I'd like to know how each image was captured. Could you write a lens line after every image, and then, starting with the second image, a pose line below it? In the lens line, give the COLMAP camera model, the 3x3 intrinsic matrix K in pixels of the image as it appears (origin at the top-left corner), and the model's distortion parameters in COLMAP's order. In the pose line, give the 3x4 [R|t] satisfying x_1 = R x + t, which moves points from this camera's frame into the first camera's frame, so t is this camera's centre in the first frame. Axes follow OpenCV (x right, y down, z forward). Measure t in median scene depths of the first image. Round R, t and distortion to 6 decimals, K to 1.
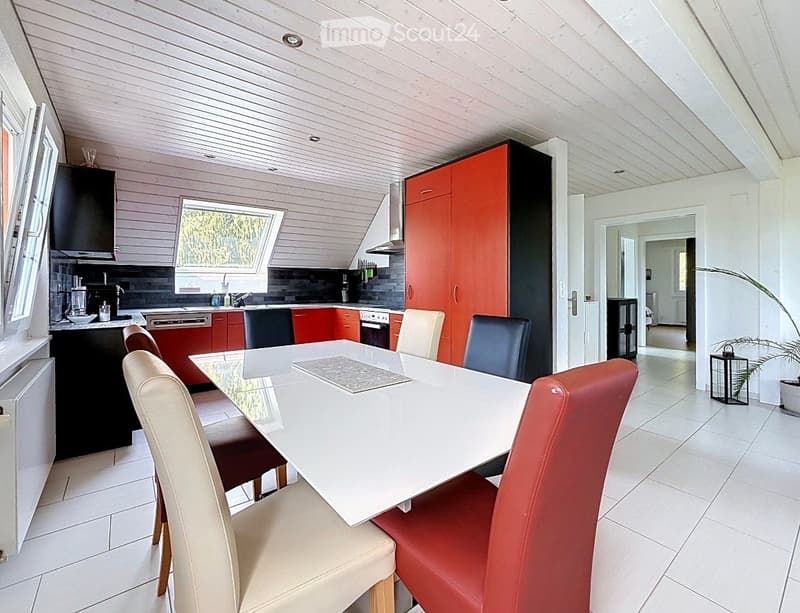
lens RADIAL K [[356.5, 0, 385.9], [0, 356.5, 286.5], [0, 0, 1]] dist [-0.011637, 0.000405]
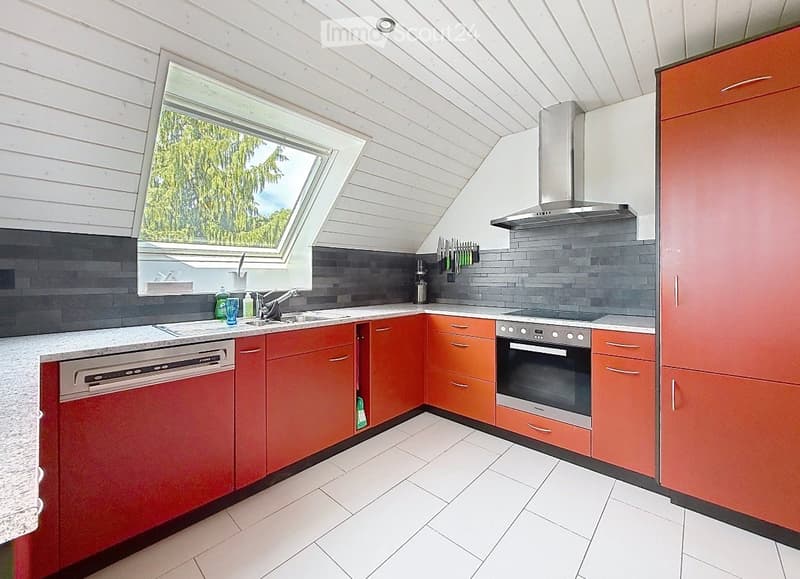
lens RADIAL K [[330.1, 0, 401.5], [0, 330.1, 277.8], [0, 0, 1]] dist [0.001580, -0.000032]
pose [[0.982536, -0.001241, 0.186067, -0.290387], [0.001094, 0.999999, 0.000890, -0.002950], [-0.186067, -0.000671, 0.982537, 0.442238]]
